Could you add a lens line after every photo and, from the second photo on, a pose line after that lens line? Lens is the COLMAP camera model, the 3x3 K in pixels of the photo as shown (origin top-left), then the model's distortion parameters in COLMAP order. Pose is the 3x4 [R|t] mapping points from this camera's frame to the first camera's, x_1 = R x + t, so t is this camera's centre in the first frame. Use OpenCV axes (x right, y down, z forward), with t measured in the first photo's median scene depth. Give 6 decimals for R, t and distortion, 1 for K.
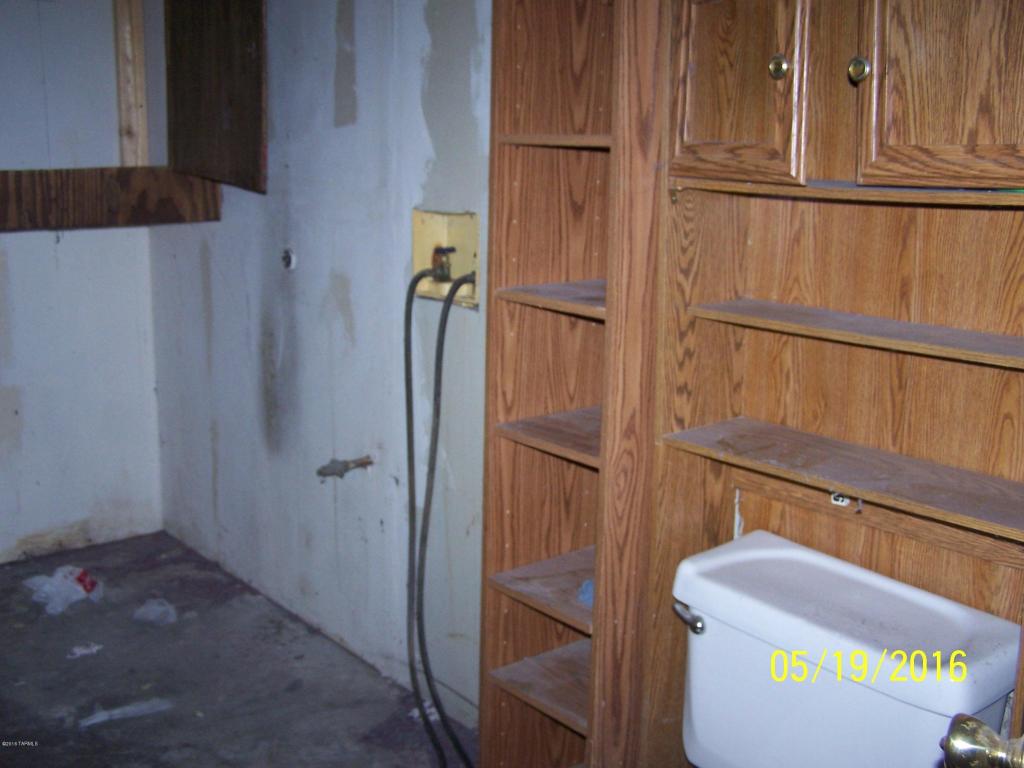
lens RADIAL K [[1166.9, 0, 512.0], [0, 1166.9, 384.0], [0, 0, 1]] dist [-0.213717, 0.399701]
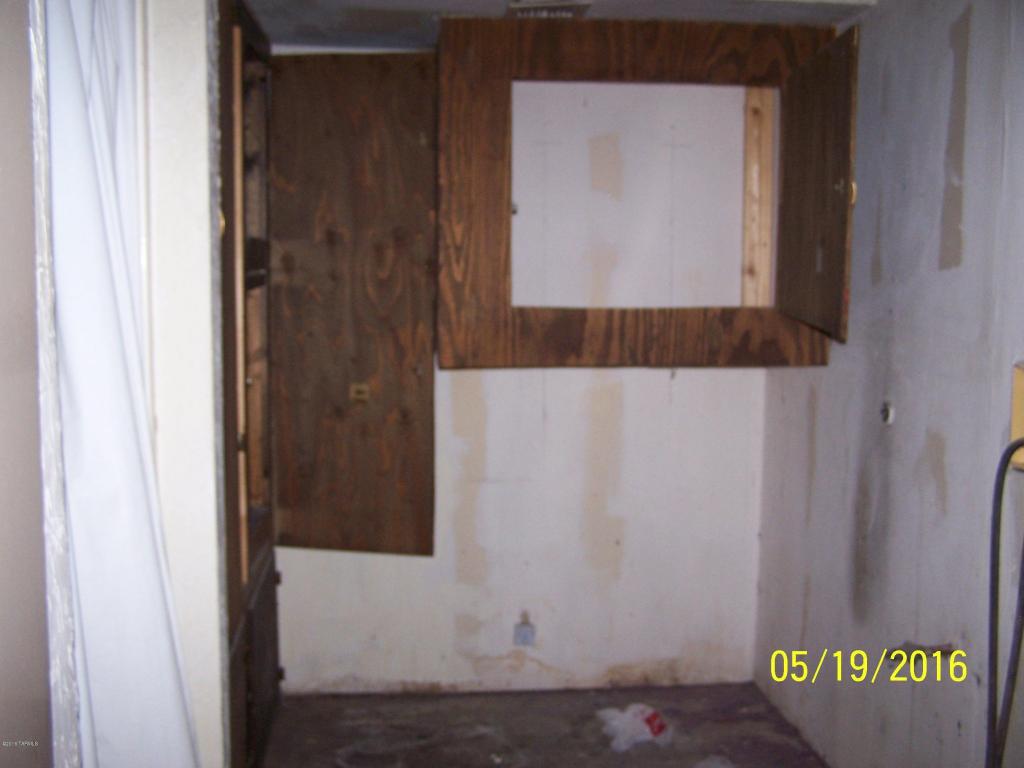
lens RADIAL K [[1166.9, 0, 512.0], [0, 1166.9, 384.0], [0, 0, 1]] dist [-0.213717, 0.399701]
pose [[0.826349, 0.047254, -0.561173, 0.064083], [-0.110879, 0.990620, -0.079857, -0.023585], [0.552136, 0.128212, 0.823837, 0.081996]]
